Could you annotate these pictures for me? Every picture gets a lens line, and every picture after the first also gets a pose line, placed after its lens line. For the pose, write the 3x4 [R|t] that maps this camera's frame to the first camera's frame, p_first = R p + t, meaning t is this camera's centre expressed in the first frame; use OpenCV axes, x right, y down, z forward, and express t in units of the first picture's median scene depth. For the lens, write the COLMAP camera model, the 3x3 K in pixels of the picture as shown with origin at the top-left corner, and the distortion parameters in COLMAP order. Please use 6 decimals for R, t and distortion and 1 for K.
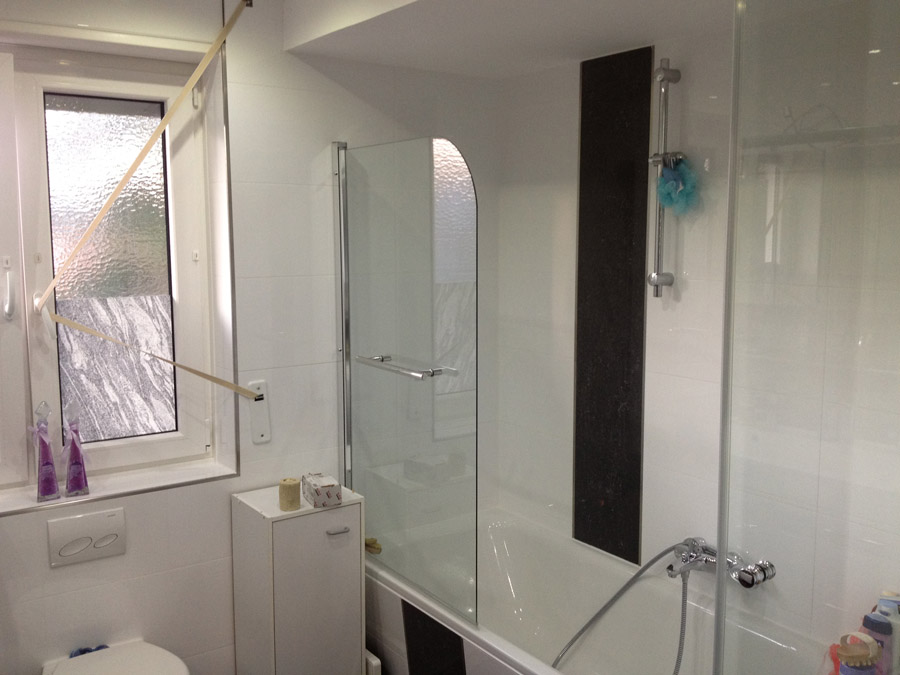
lens RADIAL K [[841.6, 0, 462.2], [0, 841.6, 324.1], [0, 0, 1]] dist [0.112893, -0.255841]
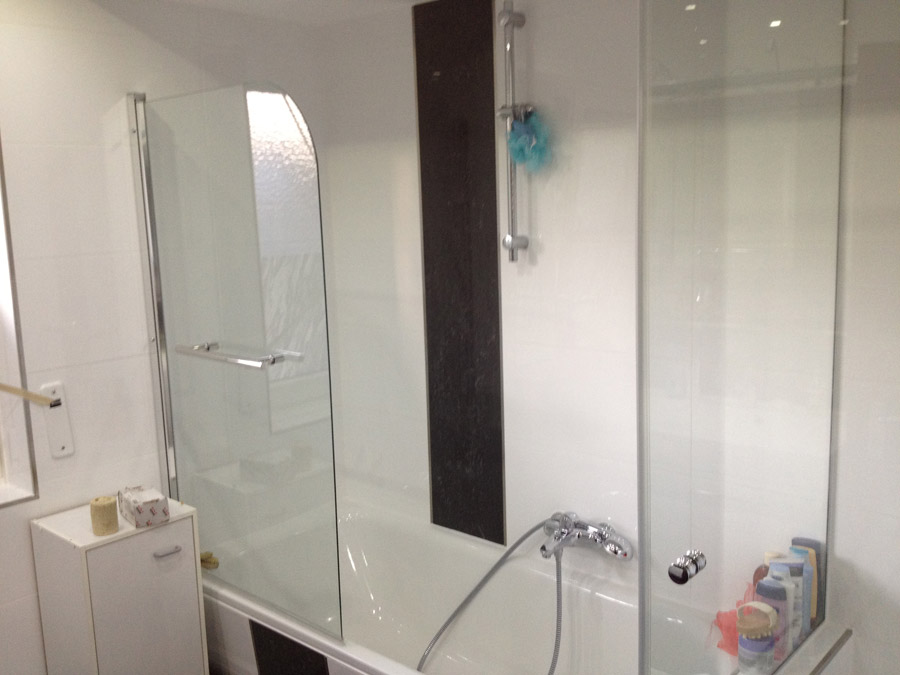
lens RADIAL K [[841.6, 0, 462.2], [0, 841.6, 324.1], [0, 0, 1]] dist [0.112893, -0.255841]
pose [[0.973426, -0.061356, 0.220630, -0.032631], [0.053683, 0.997732, 0.040614, -0.003761], [-0.222622, -0.027691, 0.974512, 0.103283]]
